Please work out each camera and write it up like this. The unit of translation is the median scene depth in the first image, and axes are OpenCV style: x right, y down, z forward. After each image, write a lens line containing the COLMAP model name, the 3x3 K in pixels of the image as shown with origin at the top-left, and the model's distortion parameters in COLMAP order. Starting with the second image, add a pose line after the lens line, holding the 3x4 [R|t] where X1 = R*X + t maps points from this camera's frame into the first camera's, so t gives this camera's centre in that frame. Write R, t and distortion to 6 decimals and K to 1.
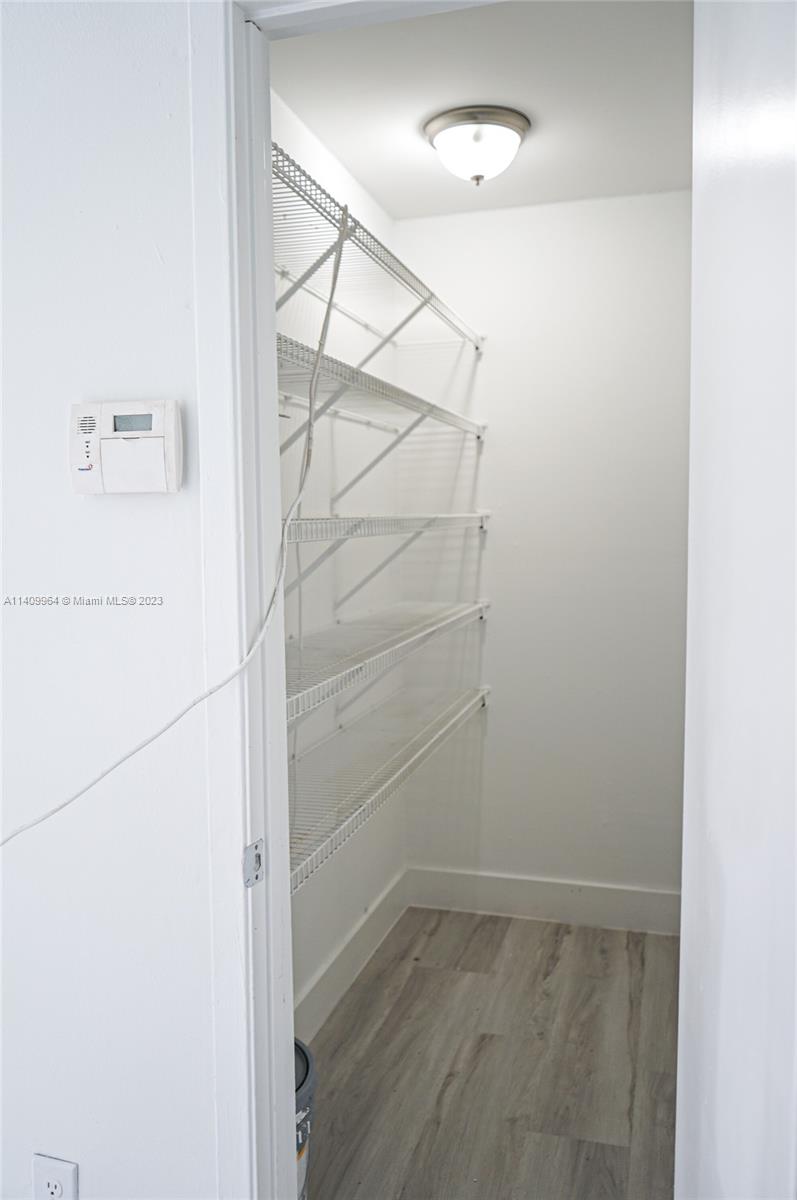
lens RADIAL K [[951.7, 0, 398.5], [0, 951.7, 600.0], [0, 0, 1]] dist [-0.007920, 0.008365]
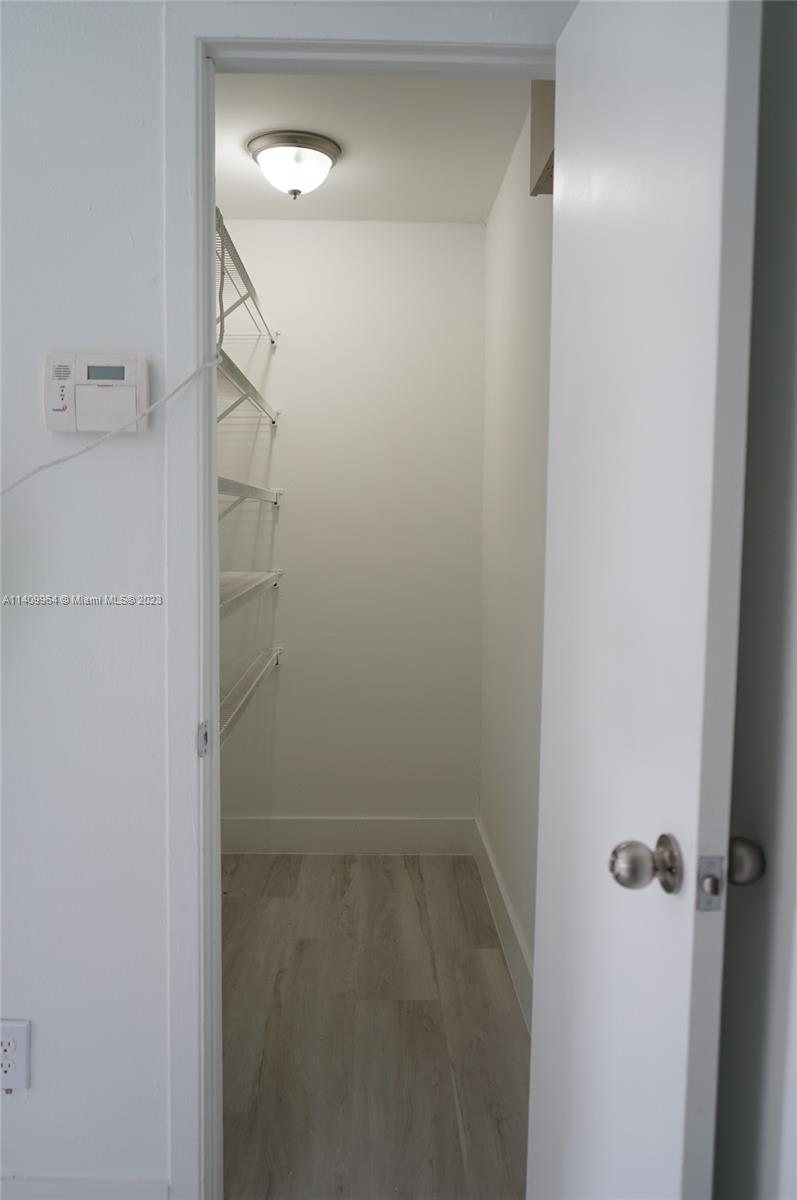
lens RADIAL K [[942.4, 0, 393.3], [0, 942.4, 598.8], [0, 0, 1]] dist [-0.012149, 0.002344]
pose [[0.954716, -0.005166, 0.297474, -0.141575], [0.006610, 0.999971, -0.003847, 0.052067], [-0.297445, 0.005639, 0.954722, -0.117893]]
